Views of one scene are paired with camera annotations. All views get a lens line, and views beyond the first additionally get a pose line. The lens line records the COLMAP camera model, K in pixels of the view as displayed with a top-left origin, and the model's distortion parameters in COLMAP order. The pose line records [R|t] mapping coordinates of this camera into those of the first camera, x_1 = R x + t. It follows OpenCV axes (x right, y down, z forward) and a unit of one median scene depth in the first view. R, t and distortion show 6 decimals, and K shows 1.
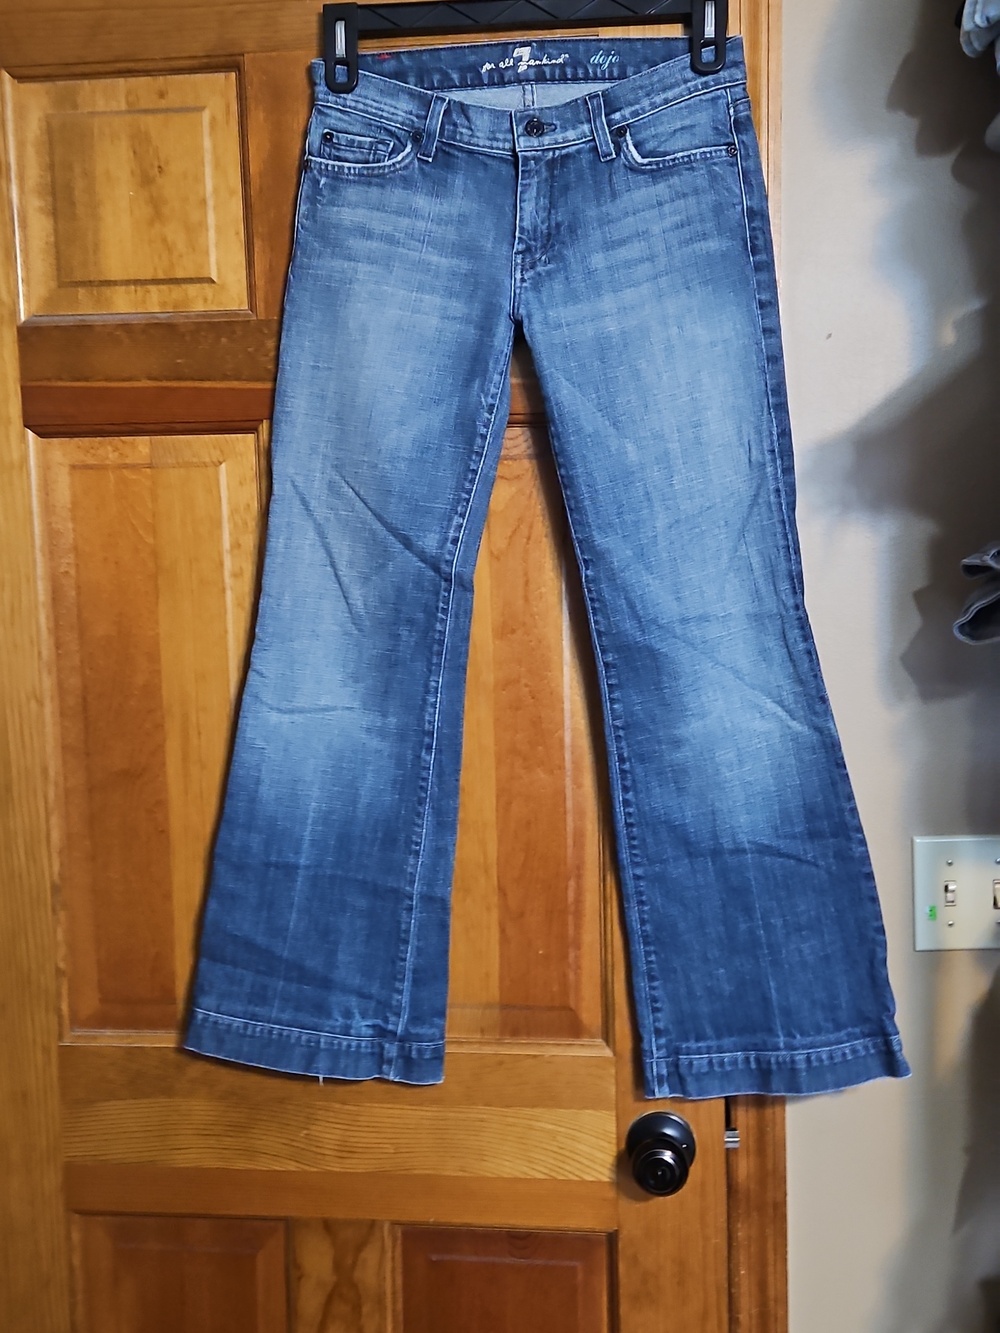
lens RADIAL K [[1486.8, 0, 517.3], [0, 1486.8, 671.5], [0, 0, 1]] dist [0.087517, -0.125302]
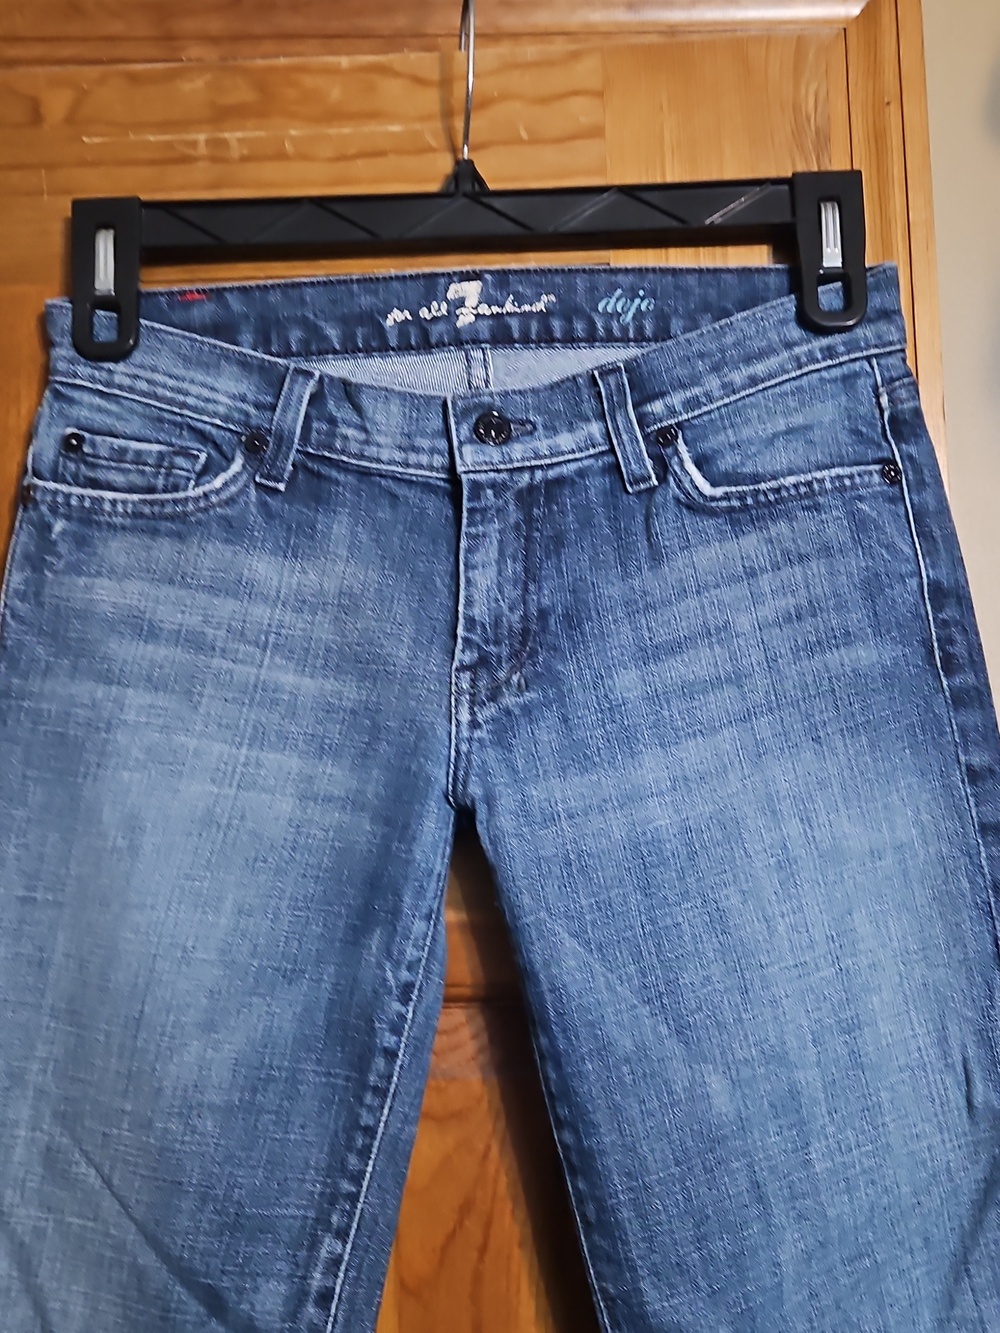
lens RADIAL K [[1570.3, 0, 528.5], [0, 1570.3, 627.8], [0, 0, 1]] dist [0.096522, -0.125695]
pose [[0.995643, -0.003413, 0.093187, -0.025055], [0.024999, 0.972517, -0.231487, -0.170794], [-0.089836, 0.232808, 0.968364, 0.492151]]
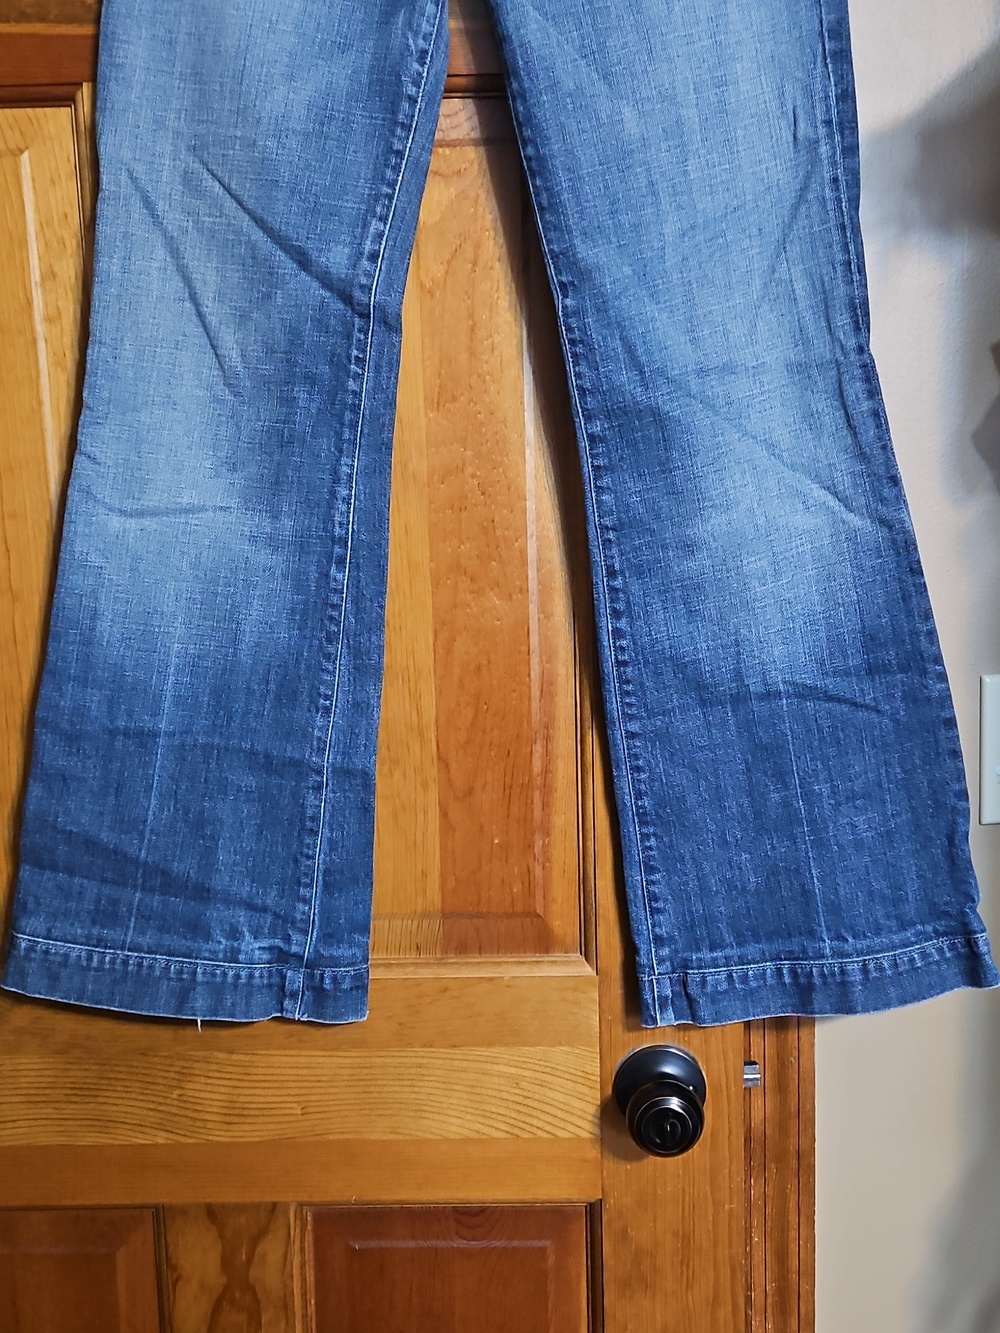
lens RADIAL K [[1522.8, 0, 547.3], [0, 1522.8, 669.4], [0, 0, 1]] dist [0.092058, -0.136665]
pose [[0.994172, -0.020183, 0.105898, -0.041029], [0.013025, 0.997610, 0.067858, 0.056460], [-0.107014, -0.066083, 0.992059, 0.272615]]
